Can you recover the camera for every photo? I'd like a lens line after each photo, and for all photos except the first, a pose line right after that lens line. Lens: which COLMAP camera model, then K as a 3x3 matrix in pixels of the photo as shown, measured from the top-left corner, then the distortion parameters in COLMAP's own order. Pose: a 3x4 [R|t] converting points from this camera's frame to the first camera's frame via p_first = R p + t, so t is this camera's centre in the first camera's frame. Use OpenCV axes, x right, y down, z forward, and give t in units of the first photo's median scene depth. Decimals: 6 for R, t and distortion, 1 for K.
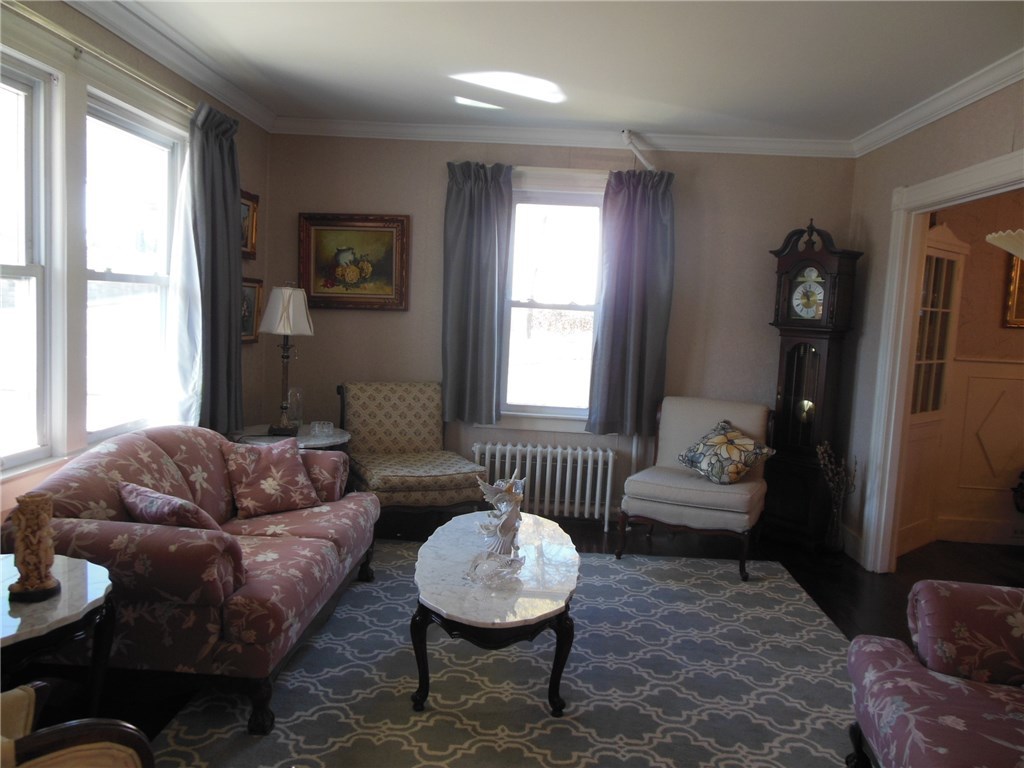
lens RADIAL K [[778.2, 0, 512.0], [0, 778.2, 384.0], [0, 0, 1]] dist [-0.000901, -0.000020]
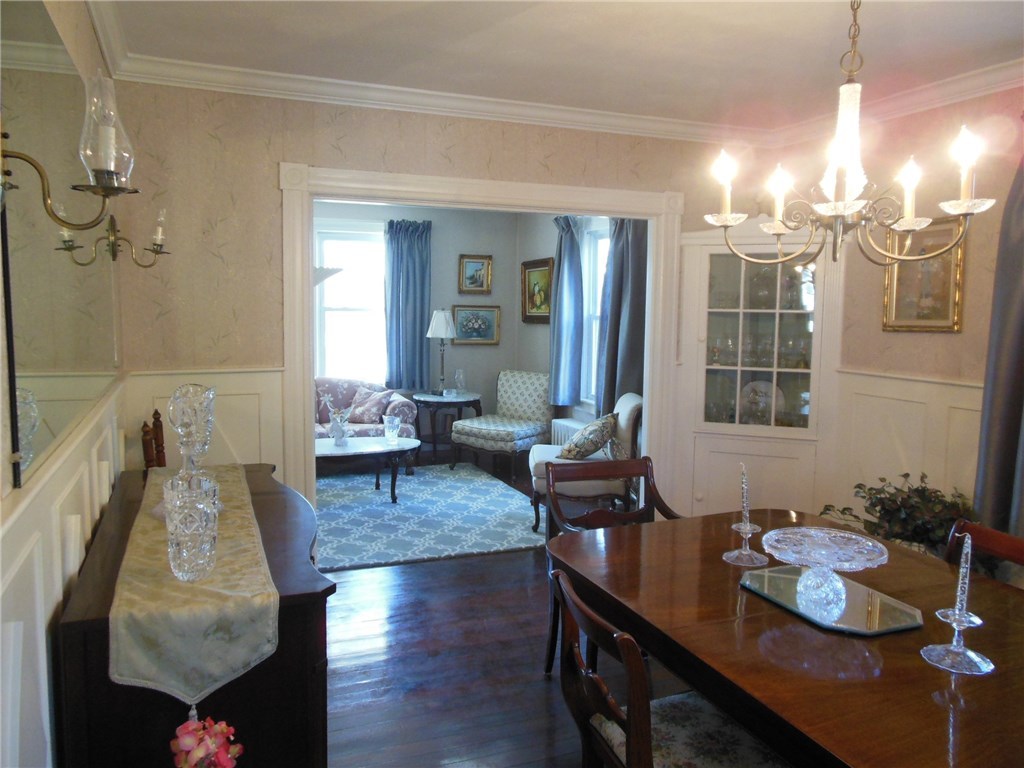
lens RADIAL K [[778.2, 0, 512.0], [0, 778.2, 384.0], [0, 0, 1]] dist [-0.000901, -0.000020]
pose [[0.413750, 0.052371, -0.908883, 1.297737], [-0.083014, 0.996355, 0.019621, -0.006285], [0.906598, 0.067331, 0.416589, 0.393035]]
